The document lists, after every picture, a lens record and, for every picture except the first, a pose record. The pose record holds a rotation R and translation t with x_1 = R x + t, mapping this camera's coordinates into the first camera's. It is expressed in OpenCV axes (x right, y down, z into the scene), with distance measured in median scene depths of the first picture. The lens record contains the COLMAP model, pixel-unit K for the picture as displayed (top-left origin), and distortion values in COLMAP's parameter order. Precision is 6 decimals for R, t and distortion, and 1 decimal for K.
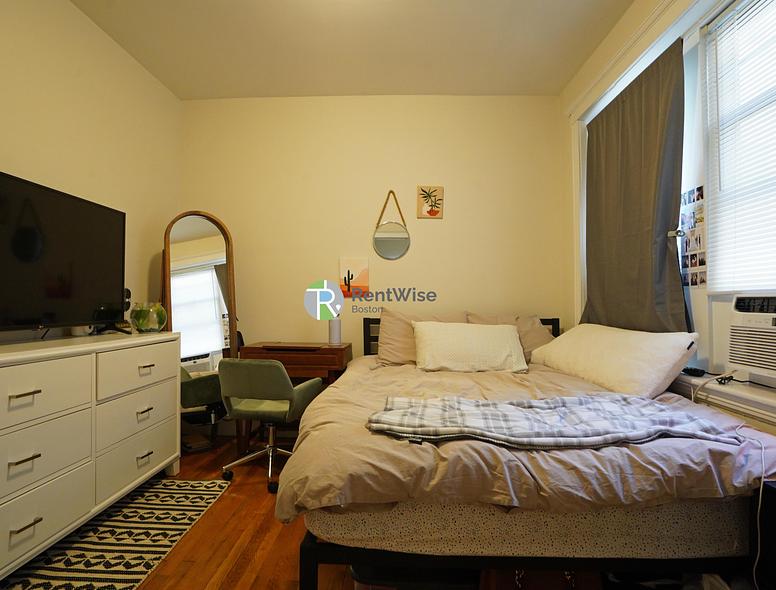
lens RADIAL K [[413.4, 0, 386.8], [0, 413.4, 293.1], [0, 0, 1]] dist [-0.055537, 0.022064]
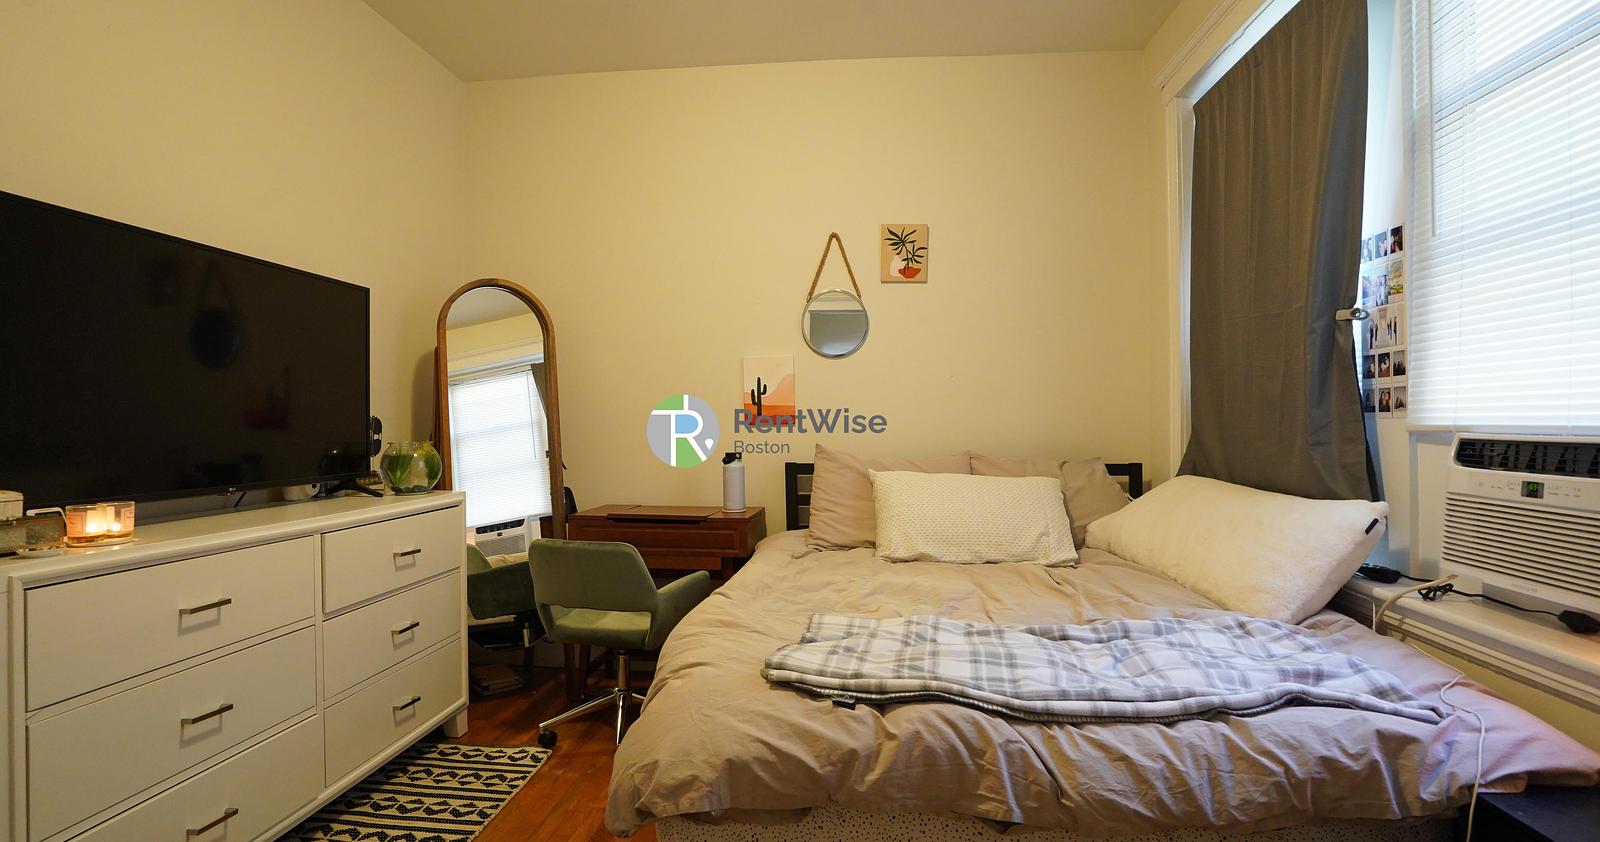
lens RADIAL K [[747.1, 0, 795.7], [0, 747.1, 418.0], [0, 0, 1]] dist [-0.055101, 0.021013]
pose [[0.997654, -0.005769, -0.068216, 0.046170], [0.007209, 0.999756, 0.020877, -0.036526], [0.068079, -0.021320, 0.997452, -0.018307]]
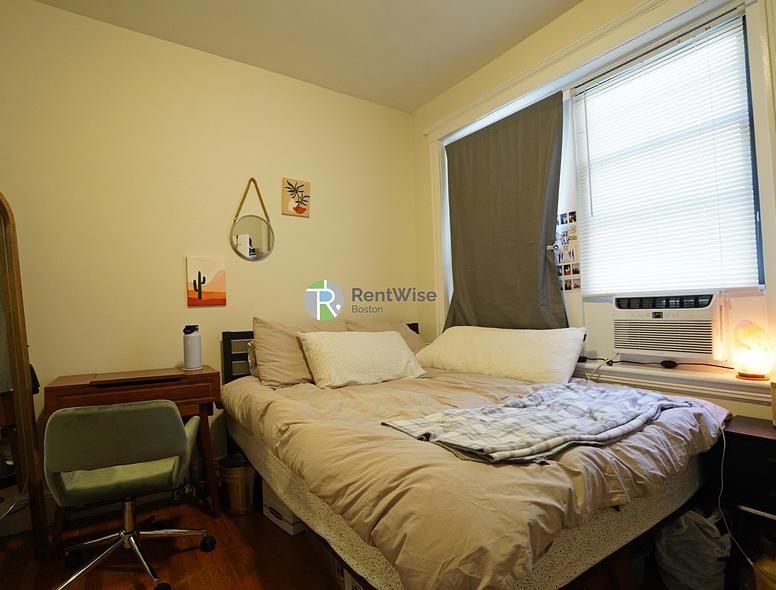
lens RADIAL K [[413.4, 0, 386.8], [0, 413.4, 293.1], [0, 0, 1]] dist [-0.055537, 0.022064]
pose [[0.813934, 0.001300, 0.580956, -0.427825], [0.013455, 0.999687, -0.021089, 0.009909], [-0.580802, 0.024982, 0.813661, 0.293521]]
